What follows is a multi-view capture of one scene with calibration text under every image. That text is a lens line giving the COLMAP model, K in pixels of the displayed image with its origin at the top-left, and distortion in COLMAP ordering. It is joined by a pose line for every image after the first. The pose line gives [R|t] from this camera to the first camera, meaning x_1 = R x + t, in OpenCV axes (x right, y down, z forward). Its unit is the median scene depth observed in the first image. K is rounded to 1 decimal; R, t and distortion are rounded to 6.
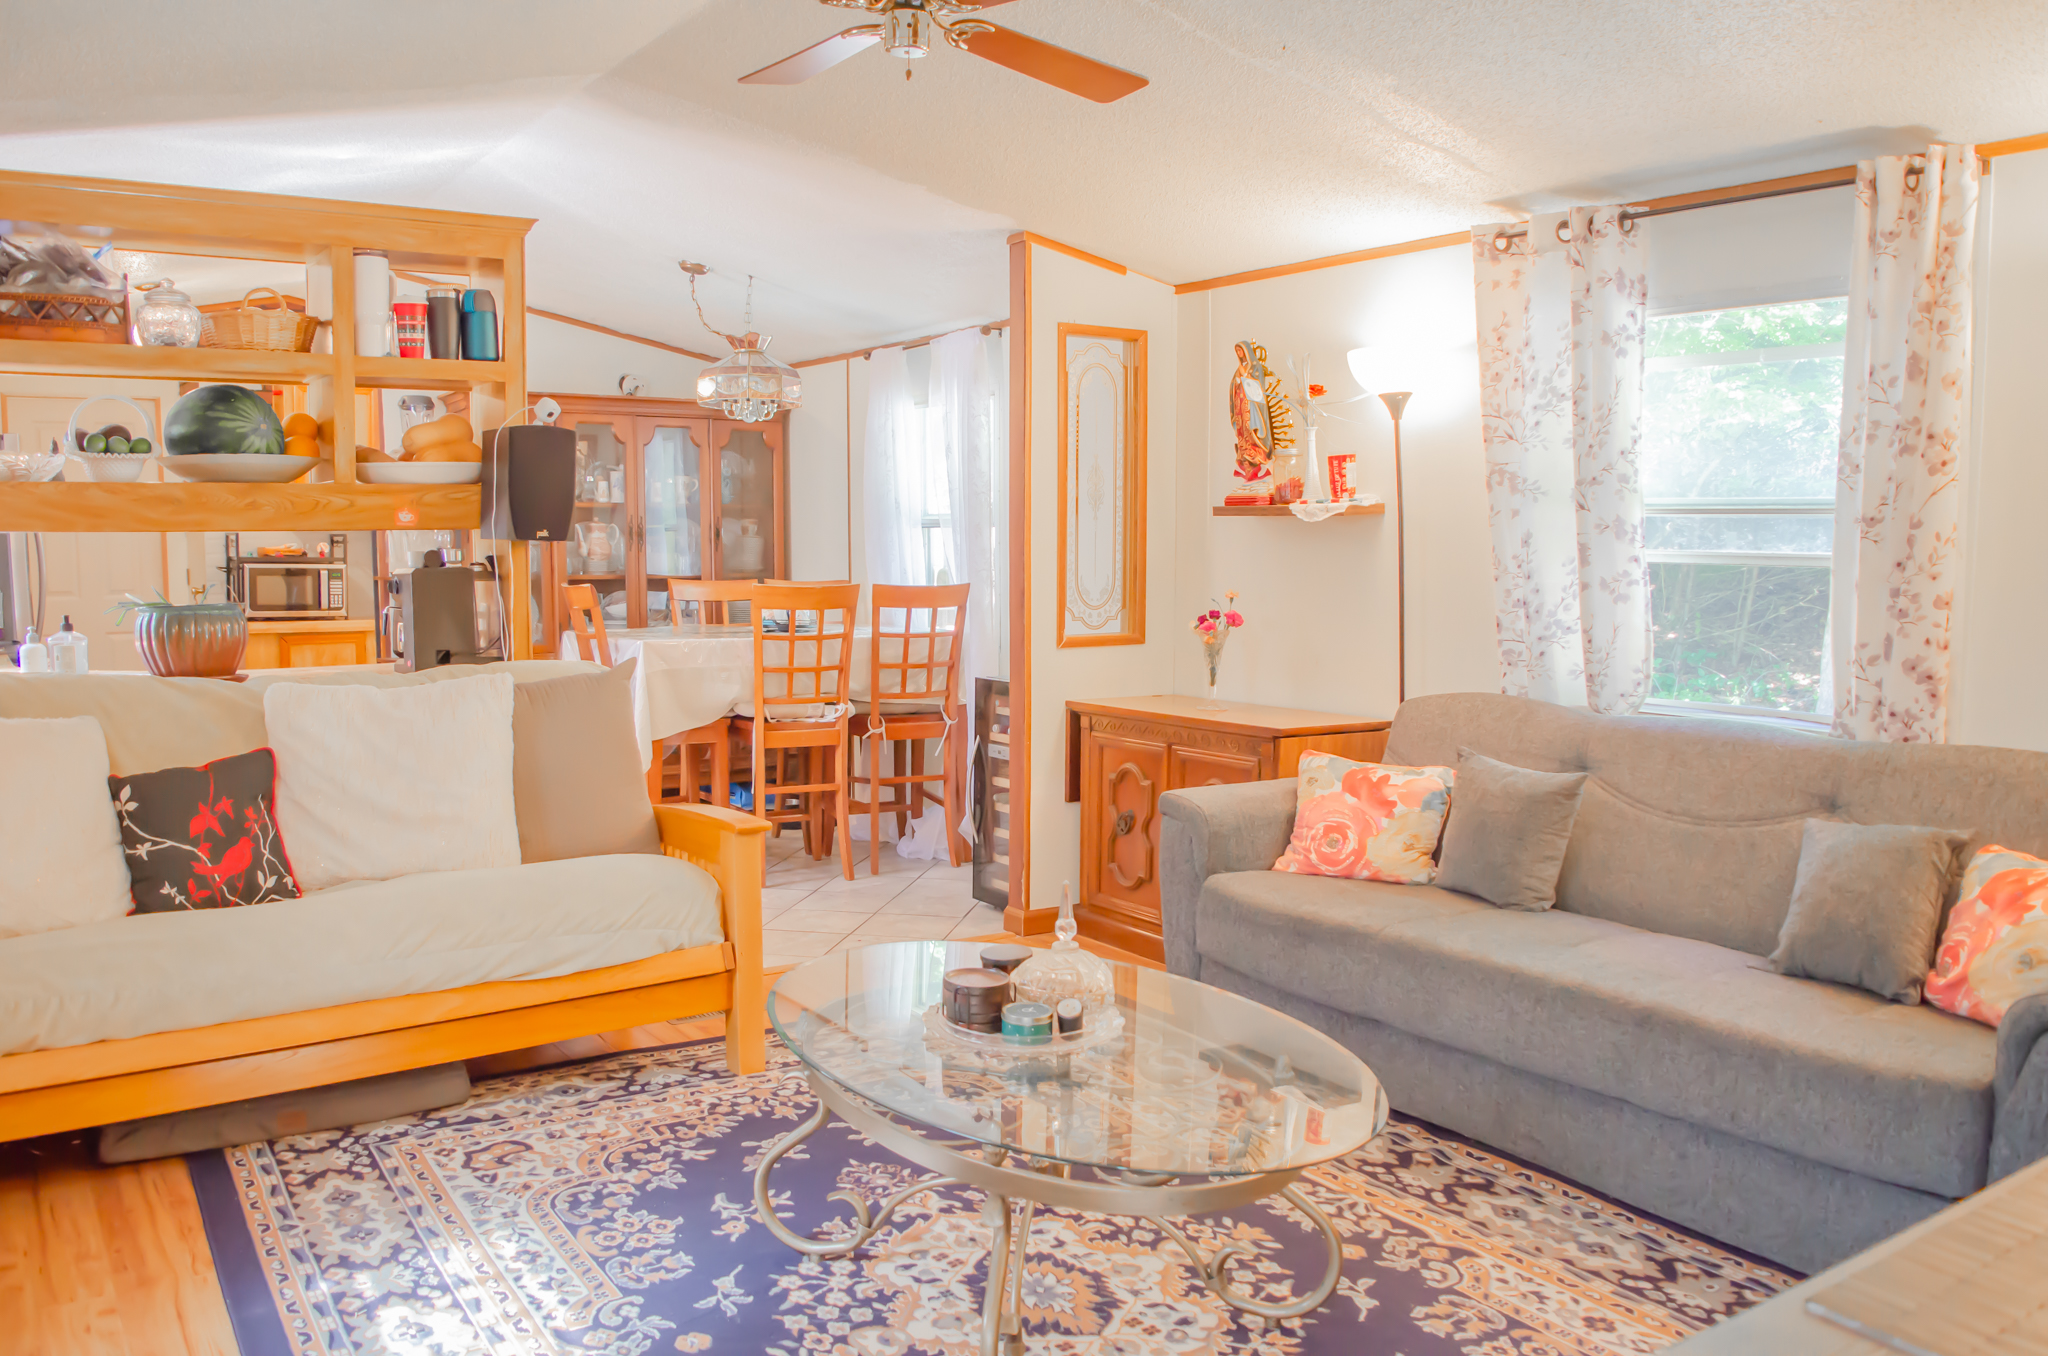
lens RADIAL K [[1612.7, 0, 1023.1], [0, 1612.7, 681.4], [0, 0, 1]] dist [-0.096814, 0.024353]
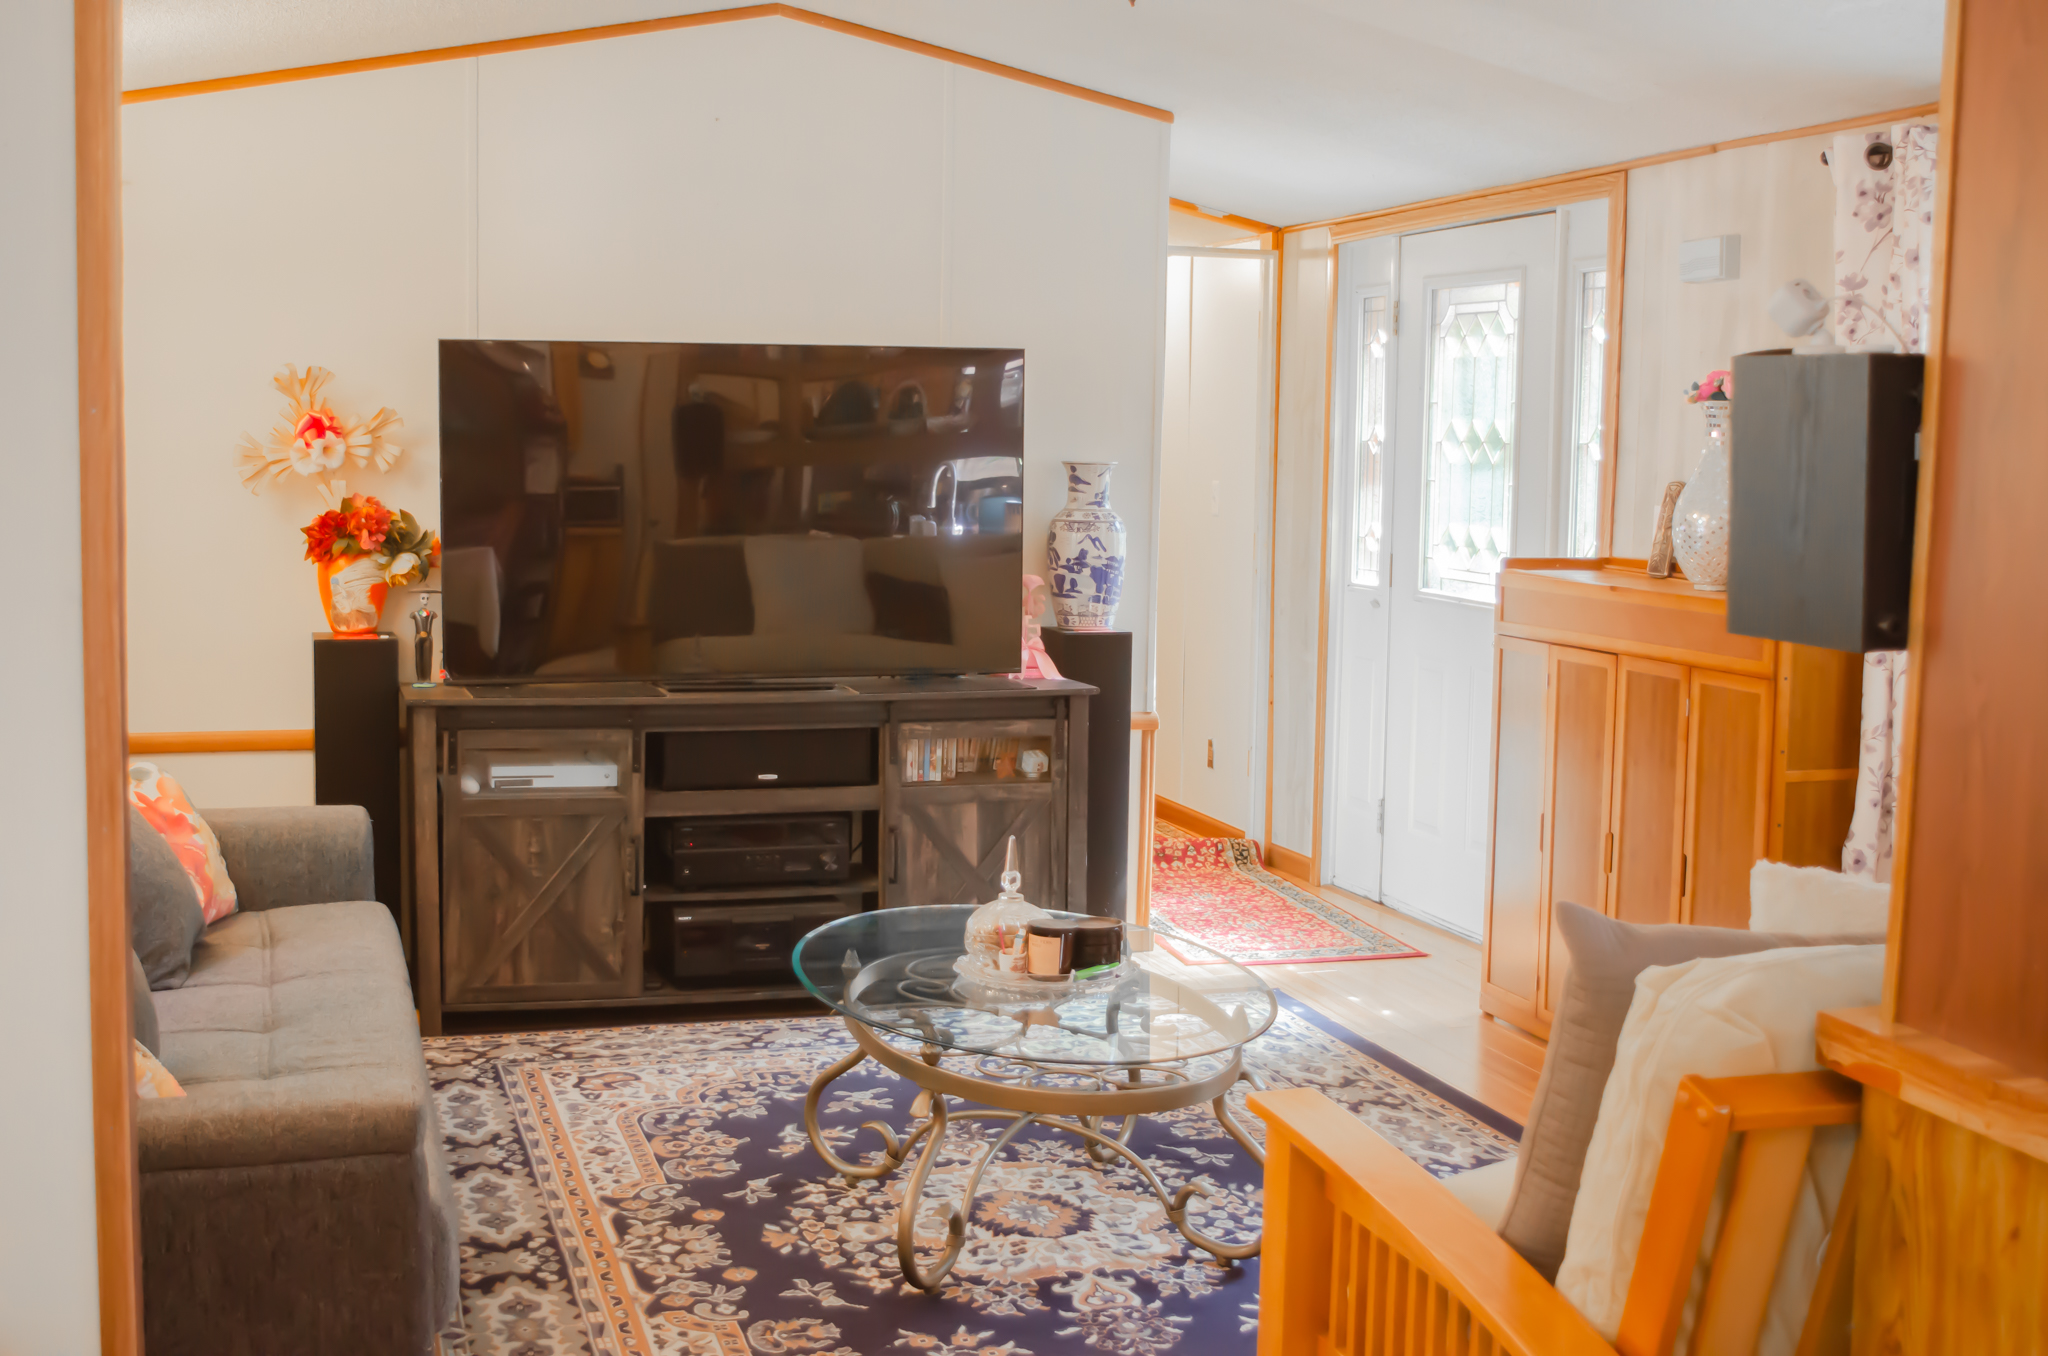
lens RADIAL K [[2398.0, 0, 1022.3], [0, 2398.0, 677.0], [0, 0, 1]] dist [-0.048706, 0.000000]
pose [[-0.956791, -0.053090, 0.285888, -0.344613], [0.004851, 0.980139, 0.198250, -0.238724], [-0.290736, 0.191071, -0.937531, 1.962573]]
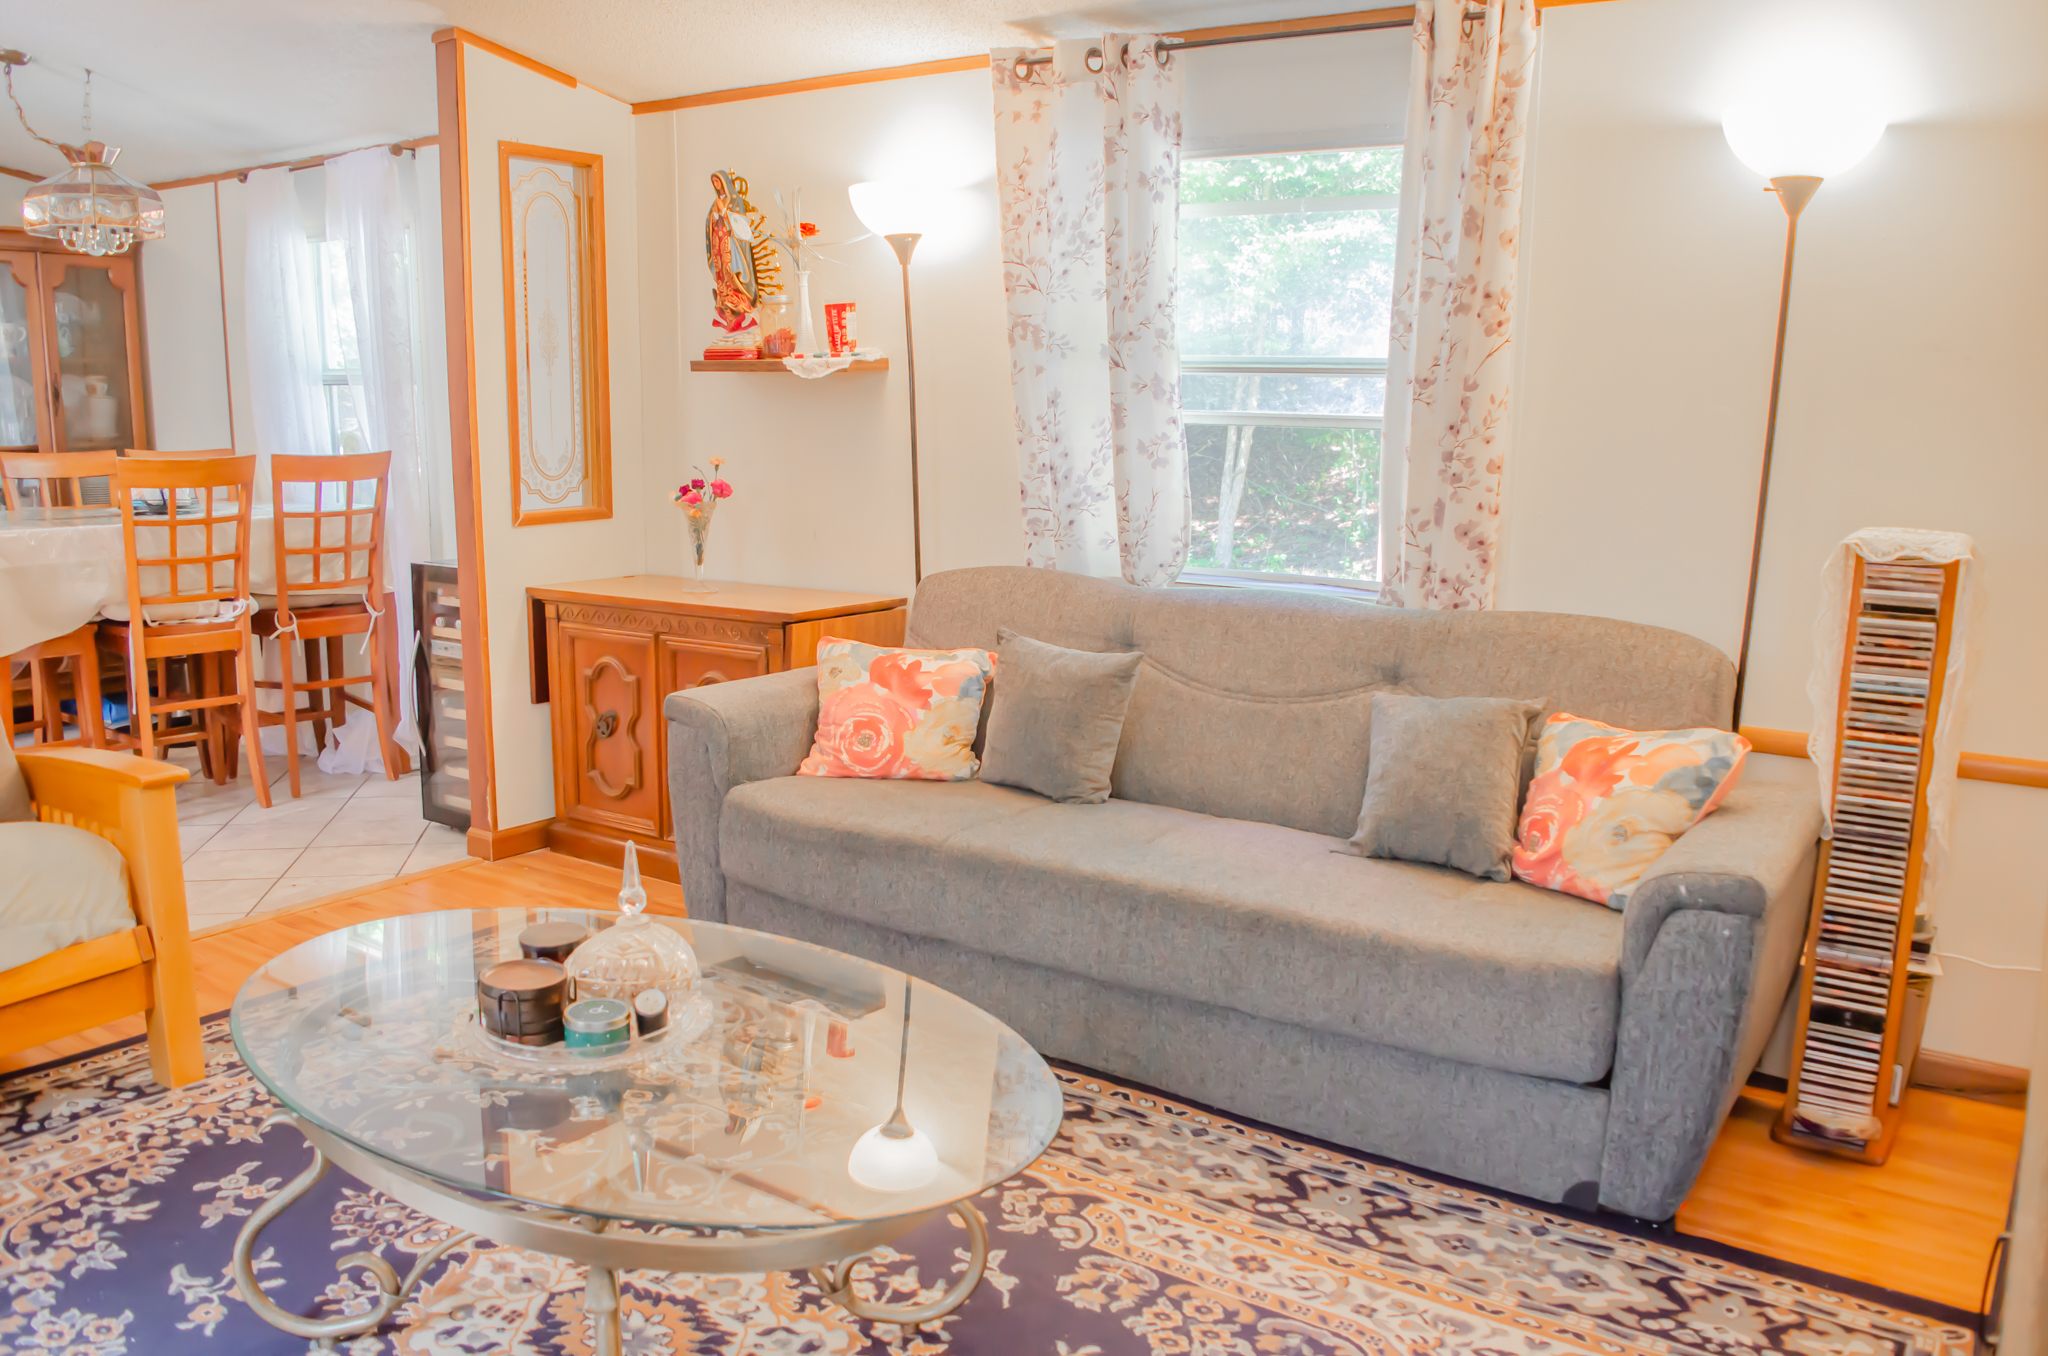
lens RADIAL K [[1612.7, 0, 1032.0], [0, 1612.7, 688.8], [0, 0, 1]] dist [-0.096814, 0.024353]
pose [[0.929524, -0.061852, 0.363538, -0.056022], [0.026933, 0.994587, 0.100352, -0.019484], [-0.367777, -0.083488, 0.926159, 0.159014]]
